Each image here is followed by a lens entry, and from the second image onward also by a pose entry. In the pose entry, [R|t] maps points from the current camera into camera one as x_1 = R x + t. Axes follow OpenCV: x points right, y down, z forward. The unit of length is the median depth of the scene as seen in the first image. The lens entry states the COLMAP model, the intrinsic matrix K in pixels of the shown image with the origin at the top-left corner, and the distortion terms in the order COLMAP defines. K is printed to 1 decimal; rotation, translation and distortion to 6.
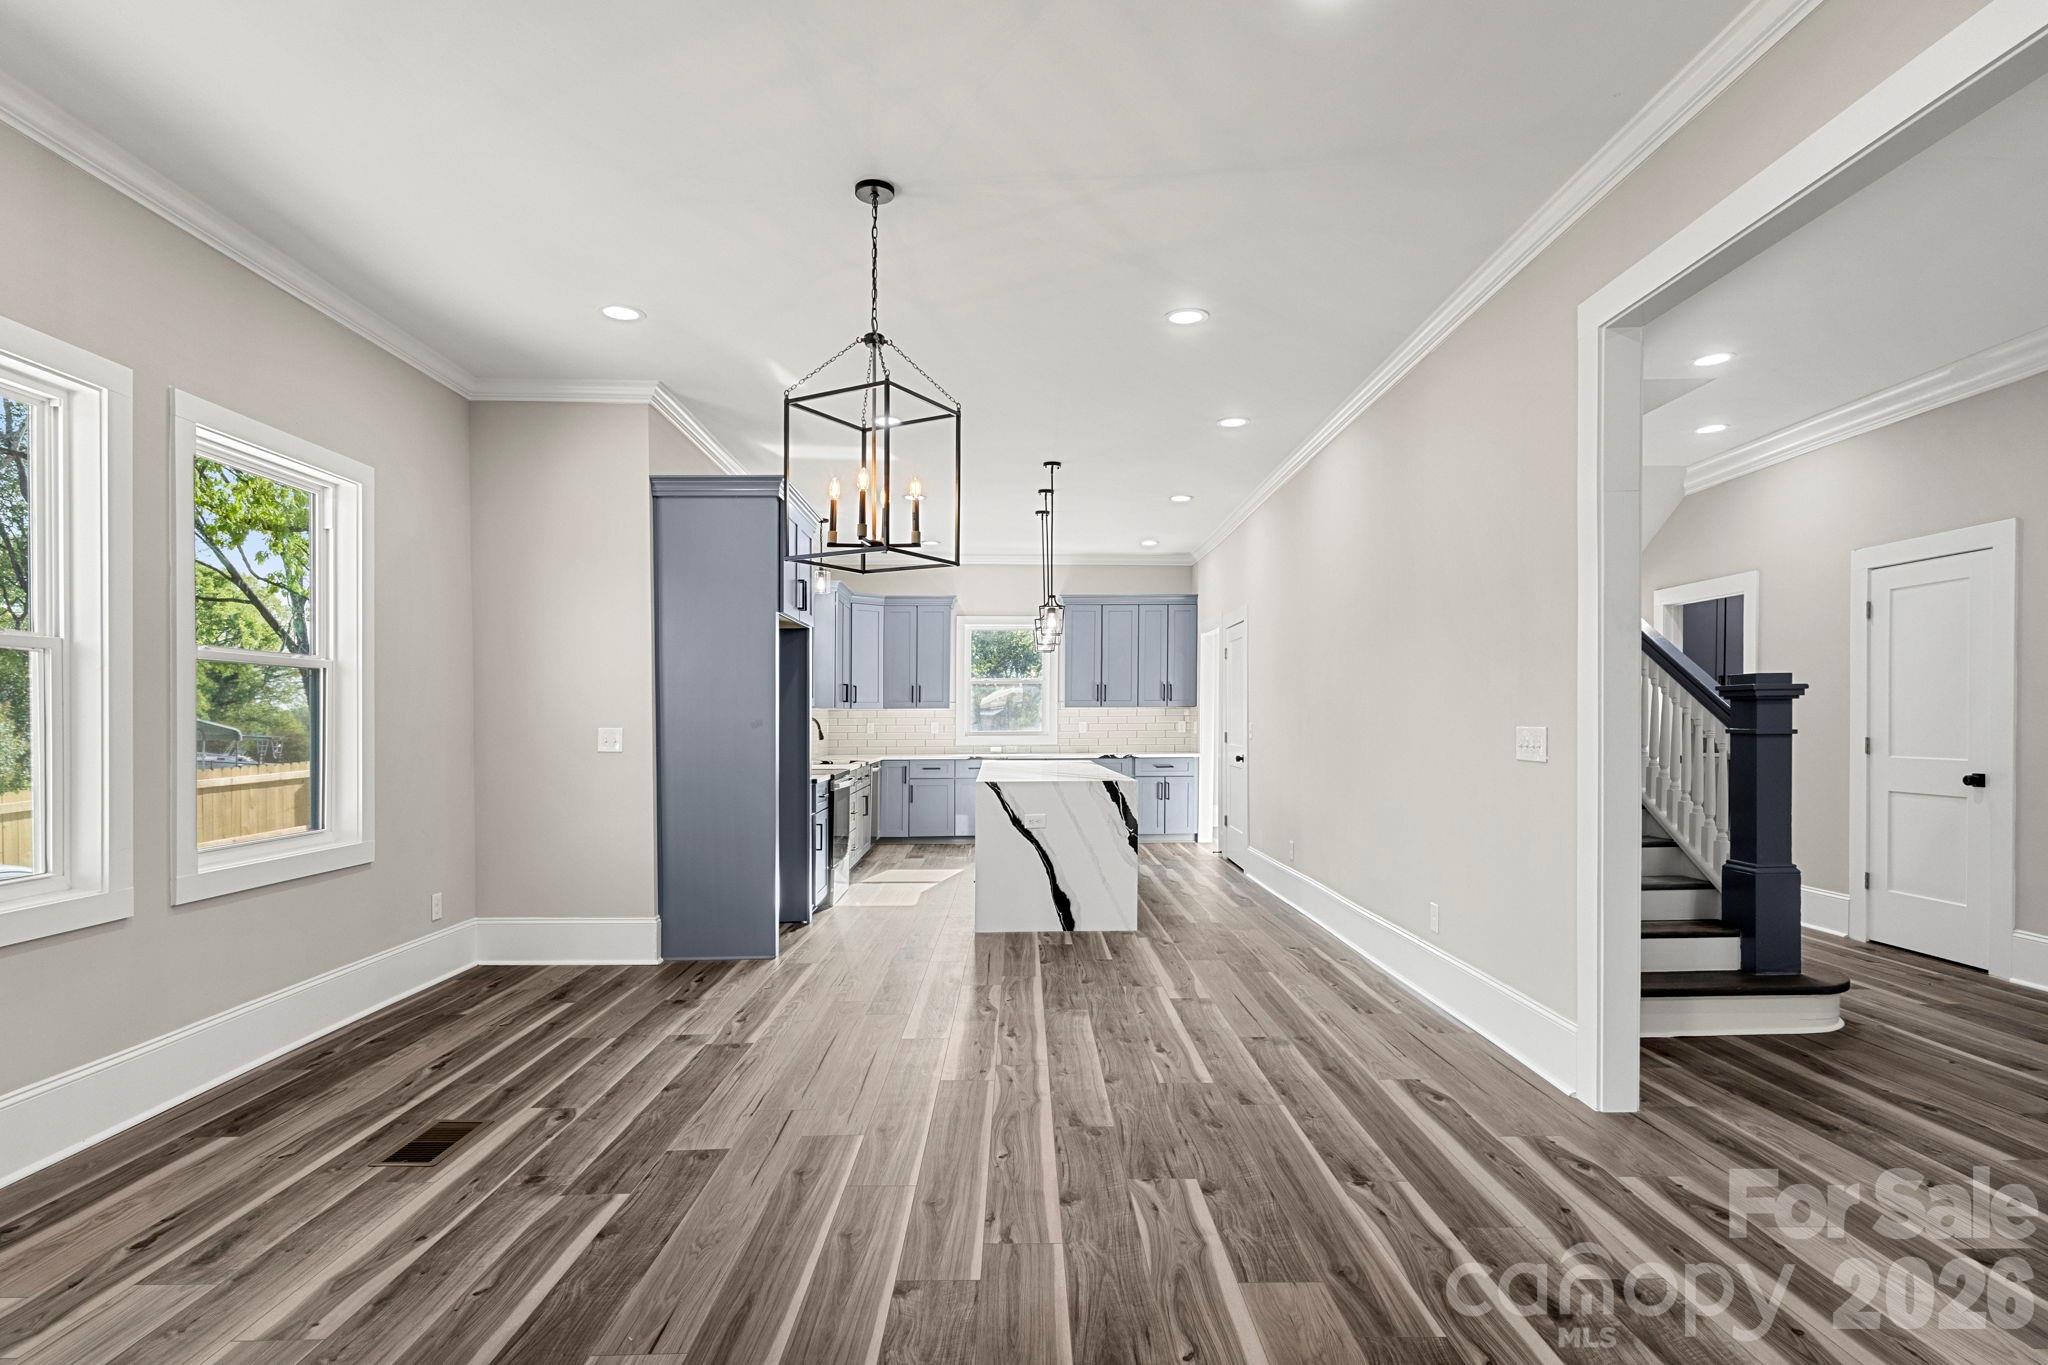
lens RADIAL K [[1040.6, 0, 1053.9], [0, 1040.6, 730.8], [0, 0, 1]] dist [-0.003183, 0.002715]
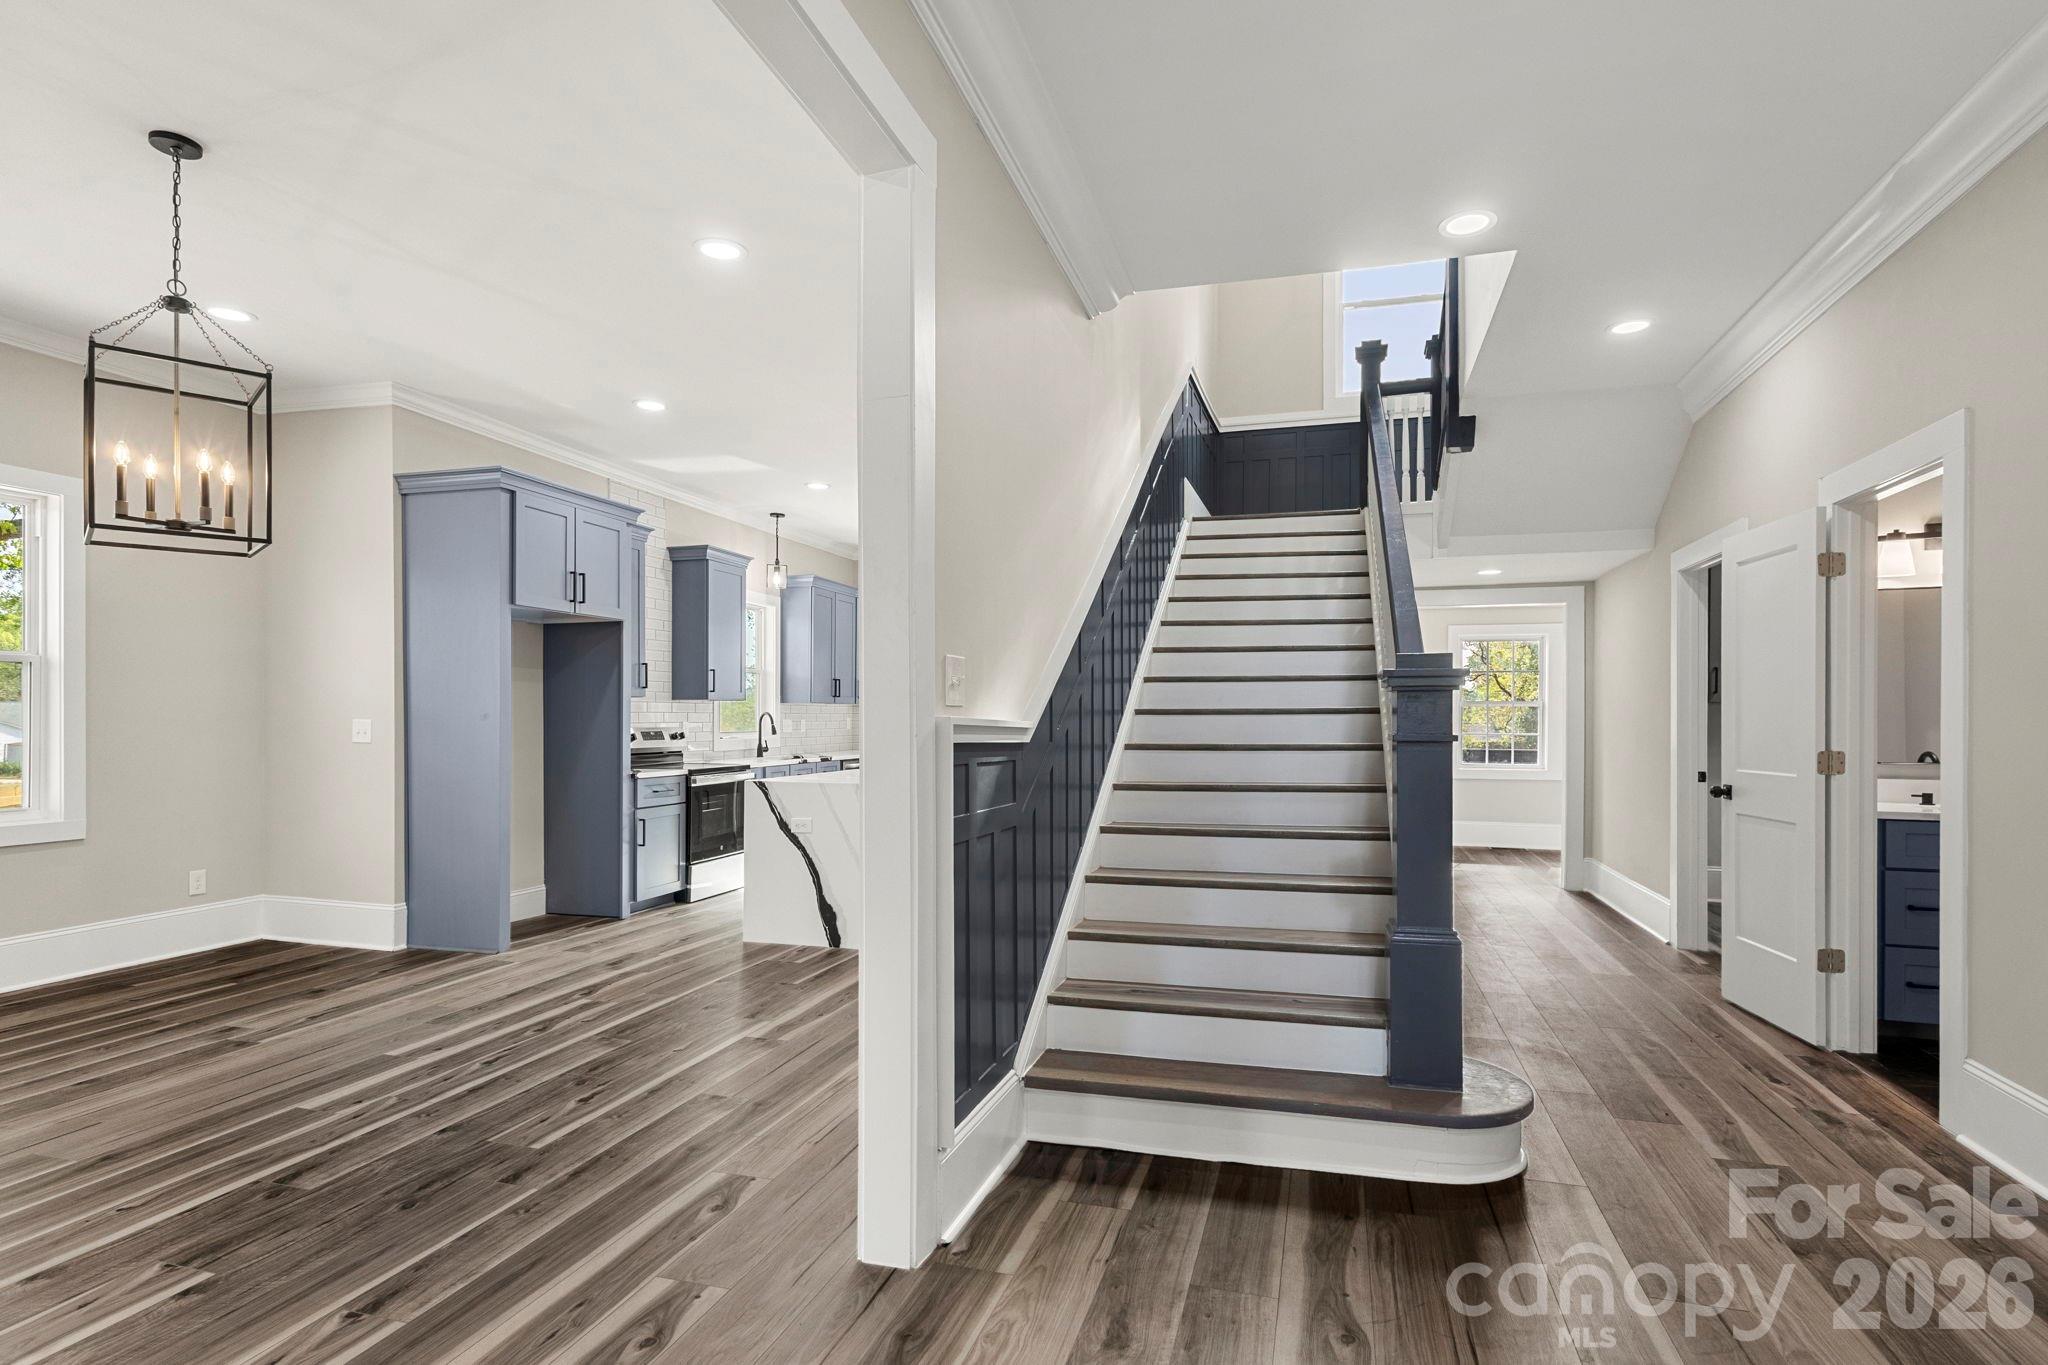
lens RADIAL K [[1040.6, 0, 1005.9], [0, 1040.6, 723.2], [0, 0, 1]] dist [-0.003183, 0.002715]
pose [[0.956399, 0.009125, -0.291920, 0.484845], [-0.010047, 0.999948, -0.001658, -0.004356], [0.291890, 0.004518, 0.956441, 0.197162]]
